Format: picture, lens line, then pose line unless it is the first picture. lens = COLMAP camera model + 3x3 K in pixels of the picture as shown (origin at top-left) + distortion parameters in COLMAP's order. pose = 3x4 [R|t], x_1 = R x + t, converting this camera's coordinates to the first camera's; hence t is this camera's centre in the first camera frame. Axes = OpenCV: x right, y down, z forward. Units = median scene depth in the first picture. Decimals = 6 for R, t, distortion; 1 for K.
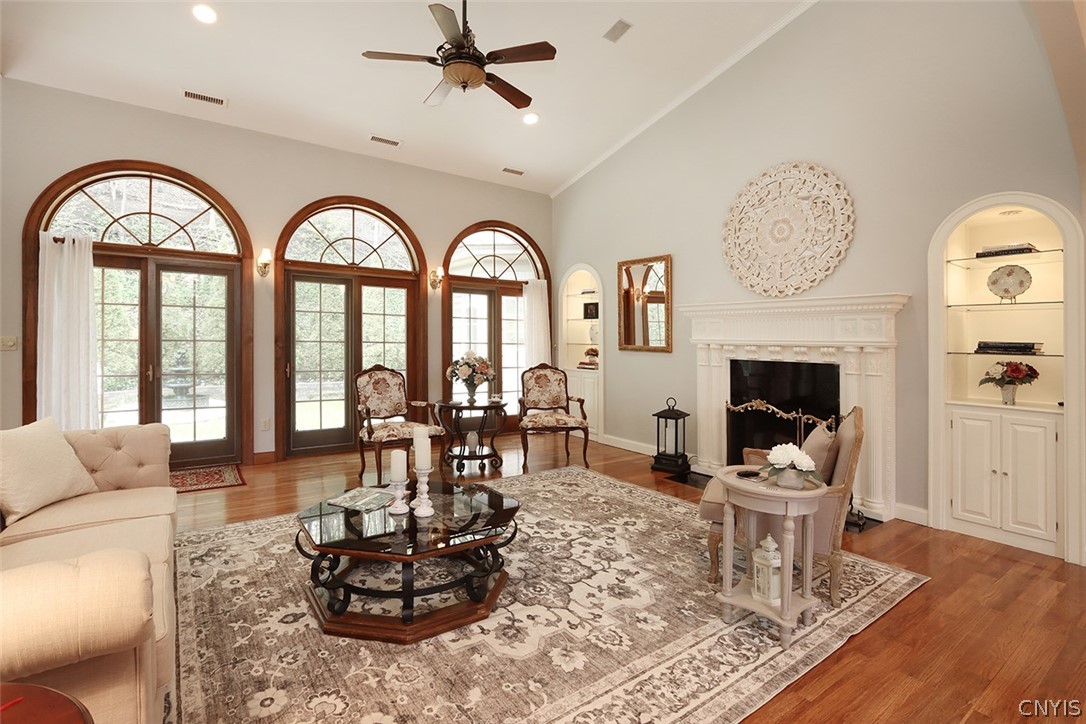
lens RADIAL K [[535.1, 0, 565.8], [0, 535.1, 336.4], [0, 0, 1]] dist [-0.014985, 0.002326]
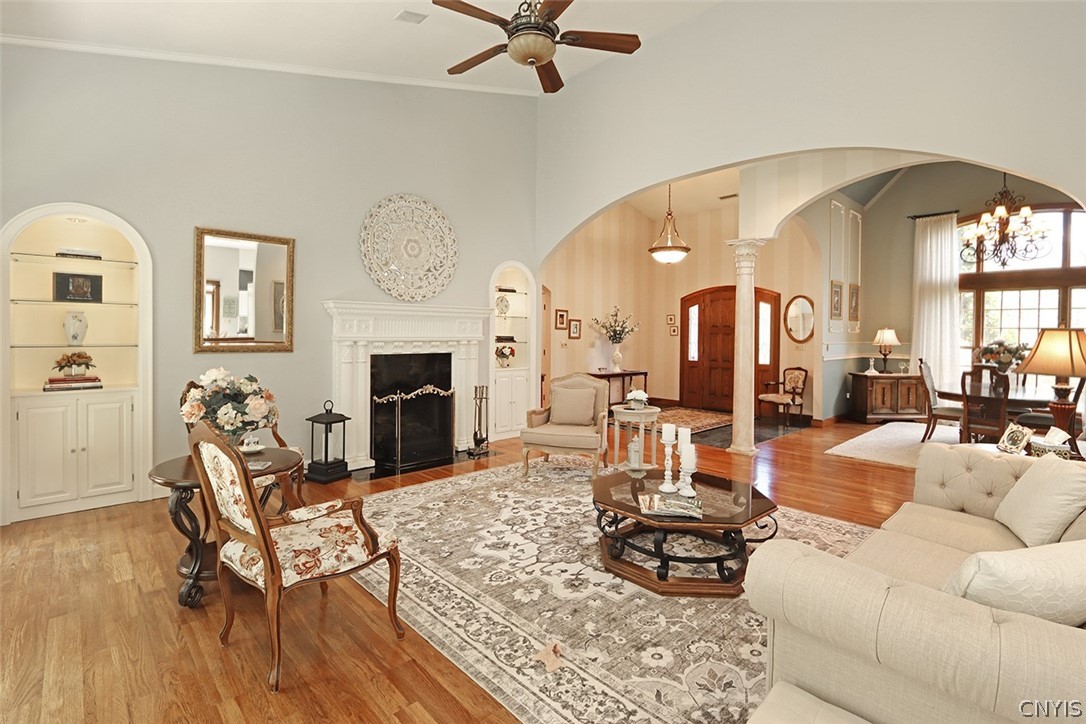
lens RADIAL K [[535.1, 0, 510.5], [0, 535.1, 321.7], [0, 0, 1]] dist [-0.014985, 0.002326]
pose [[-0.108337, 0.002167, 0.994112, -0.869192], [-0.018062, 0.999828, -0.004148, -0.026426], [-0.993950, -0.018405, -0.108280, 0.914898]]
